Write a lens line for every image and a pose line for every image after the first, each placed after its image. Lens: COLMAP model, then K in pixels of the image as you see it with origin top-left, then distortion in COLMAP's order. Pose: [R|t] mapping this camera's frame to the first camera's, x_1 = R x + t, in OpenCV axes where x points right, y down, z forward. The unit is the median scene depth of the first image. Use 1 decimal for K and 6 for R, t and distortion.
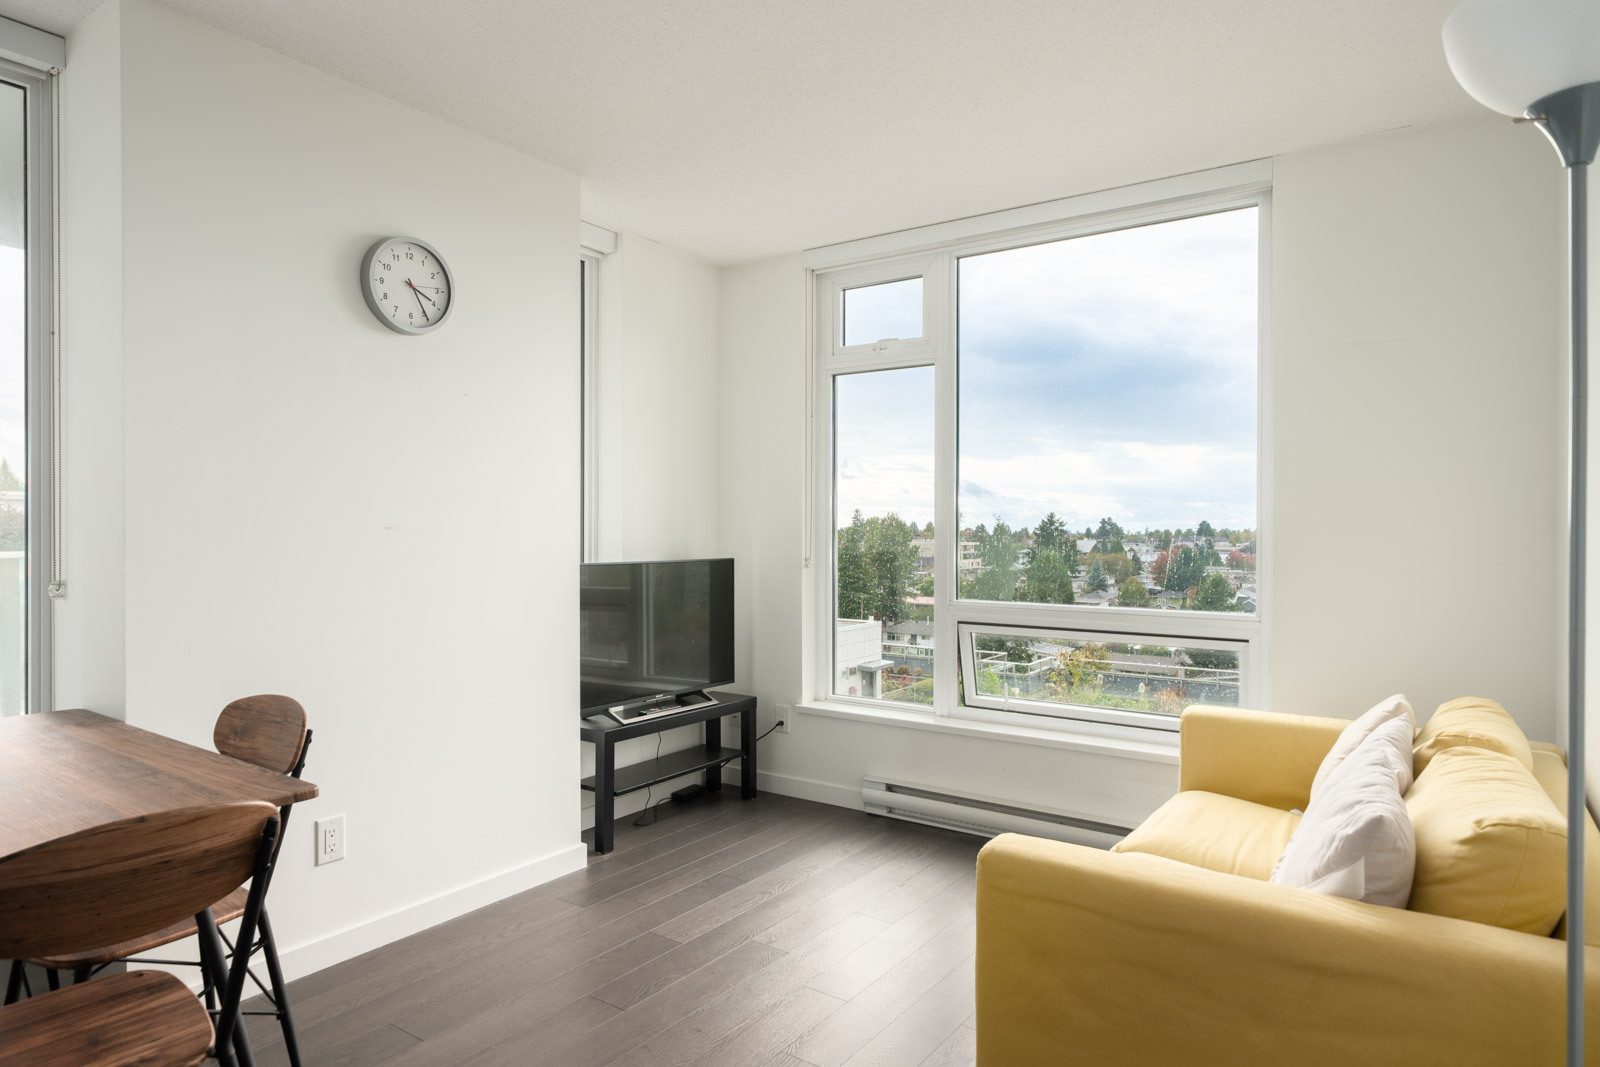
lens RADIAL K [[936.5, 0, 800.0], [0, 936.5, 533.5], [0, 0, 1]] dist [0.005130, 0.001304]
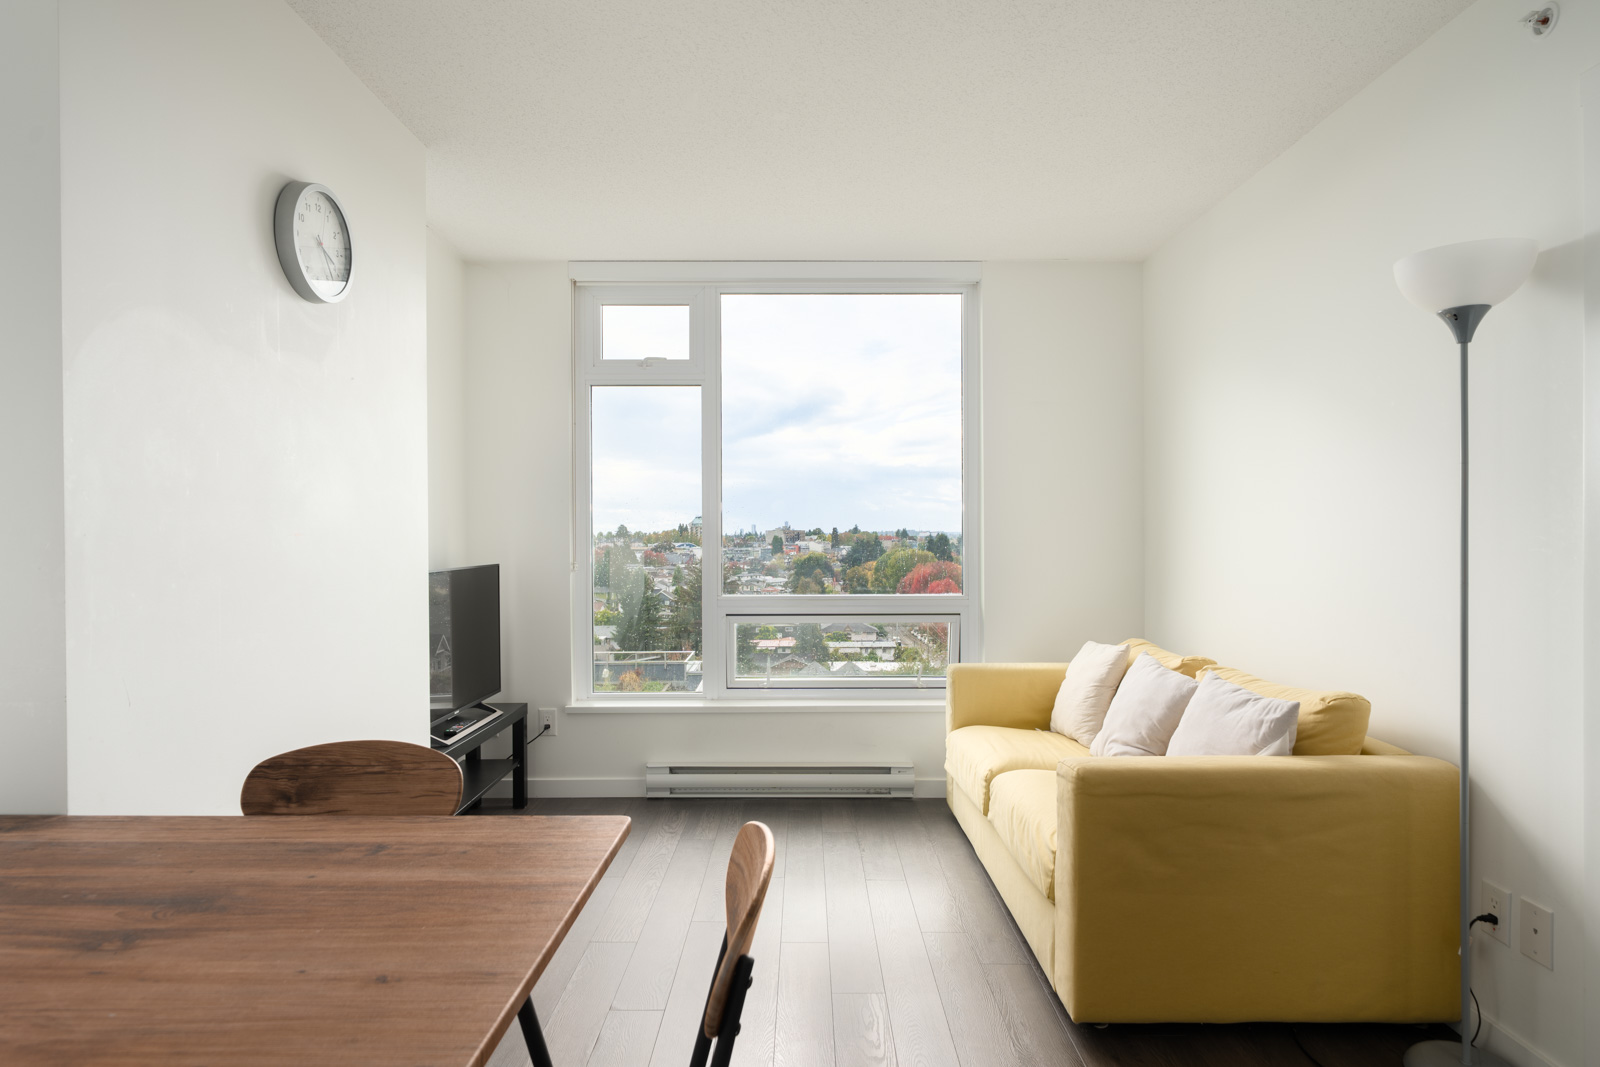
lens RADIAL K [[870.5, 0, 794.7], [0, 870.5, 537.9], [0, 0, 1]] dist [0.002048, 0.000127]
pose [[0.819794, -0.008949, 0.572589, -0.340550], [0.007952, 0.999959, 0.004244, -0.002116], [-0.572604, 0.001074, 0.819831, 0.082362]]
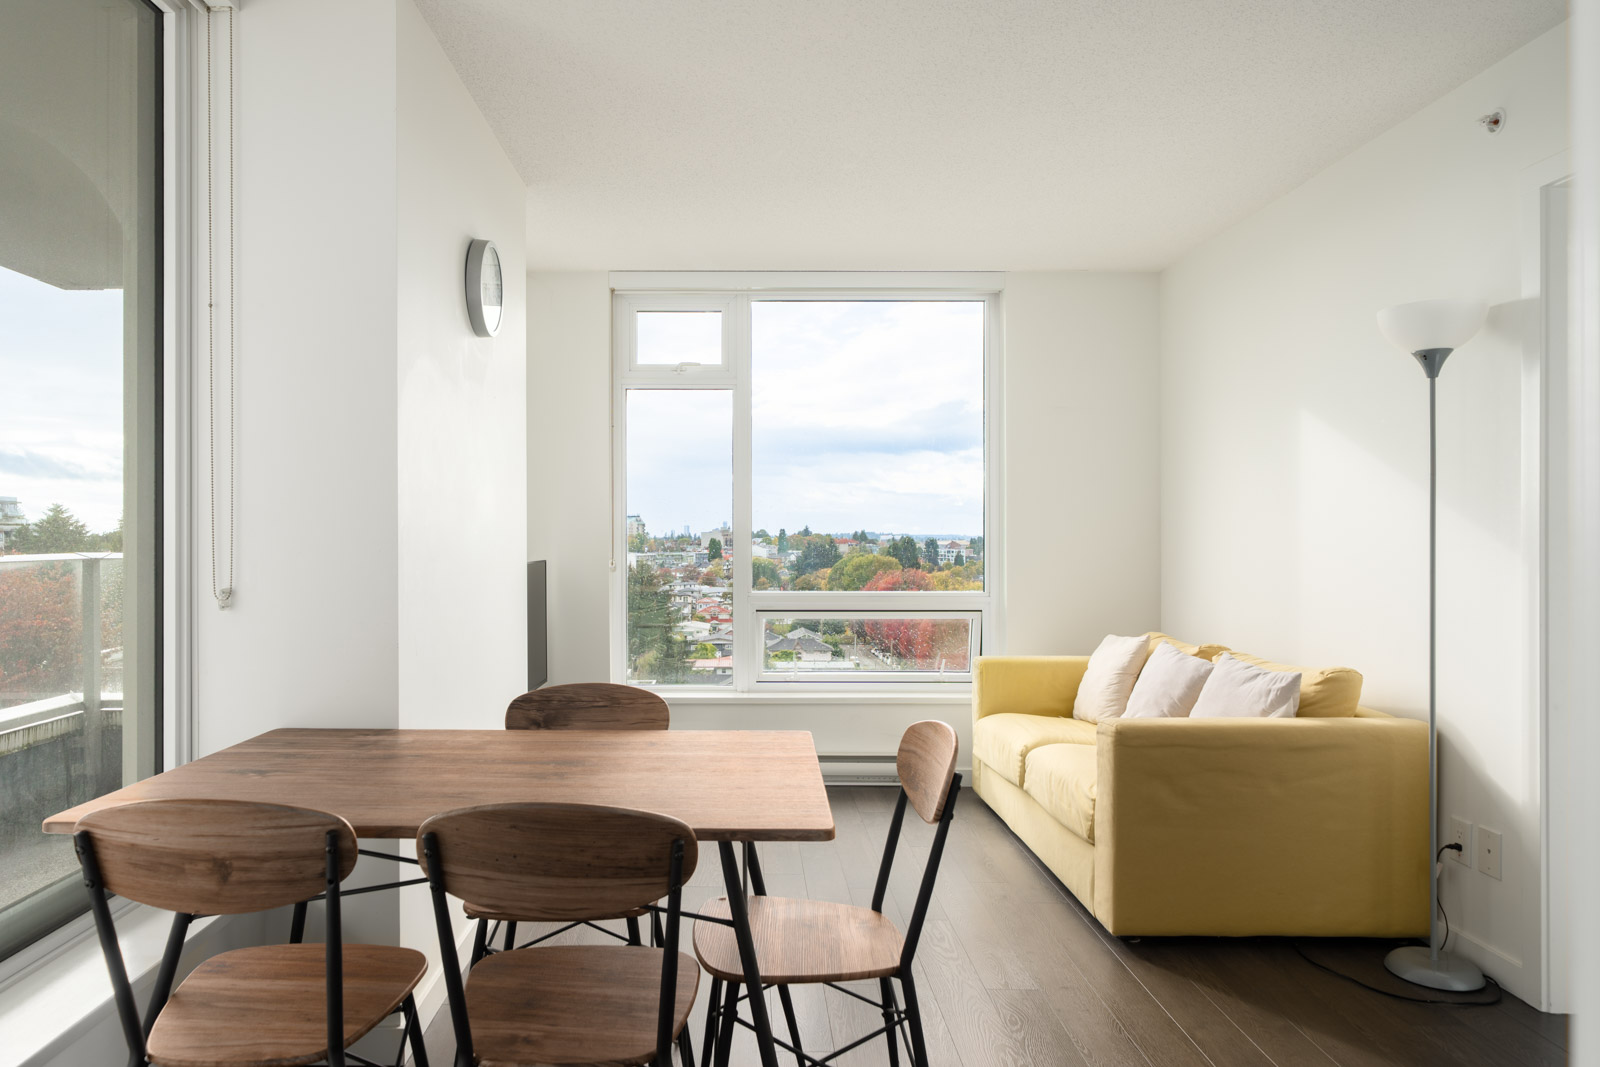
lens RADIAL K [[1018.3, 0, 725.8], [0, 1018.3, 536.7], [0, 0, 1]] dist [0.002607, 0.000338]
pose [[0.823788, -0.003654, 0.566887, -0.546977], [0.004472, 0.999990, -0.000053, 0.001881], [-0.566881, 0.002579, 0.823796, -0.030450]]
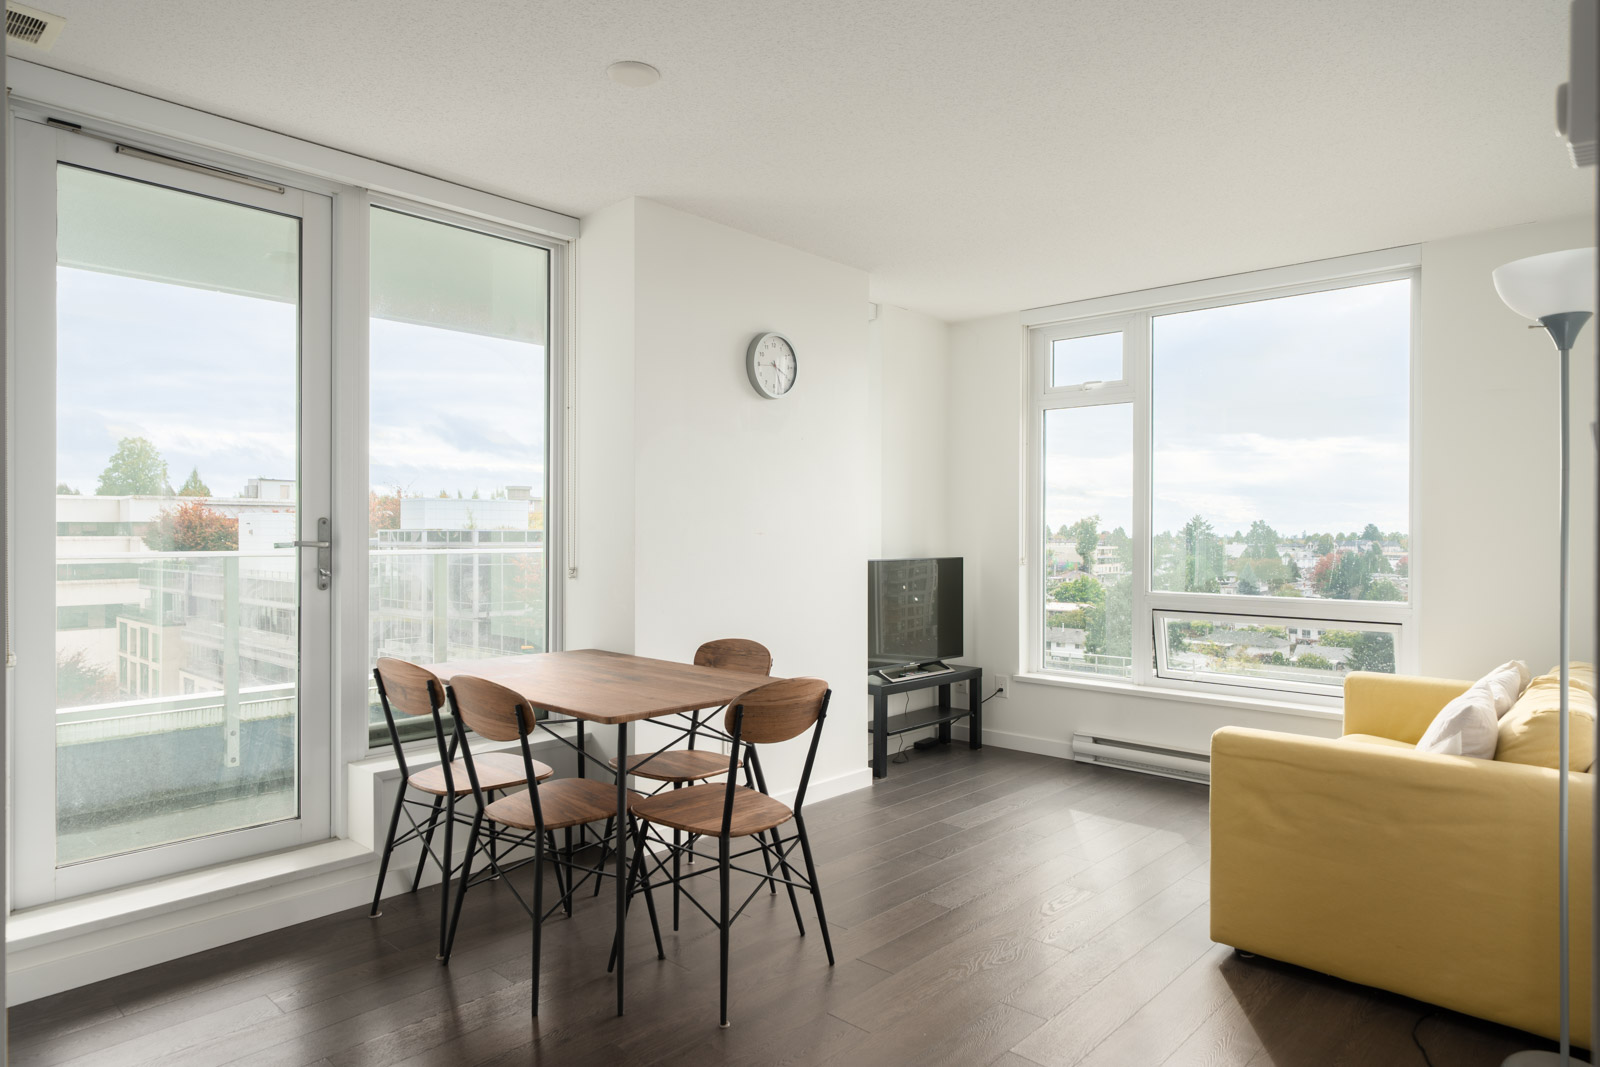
lens RADIAL K [[954.1, 0, 794.4], [0, 954.1, 535.1], [0, 0, 1]] dist [0.002463, 0.000925]
pose [[0.990776, 0.002157, -0.135491, -0.122454], [-0.002339, 0.999997, -0.001178, -0.001054], [0.135488, 0.001484, 0.990778, -0.298055]]
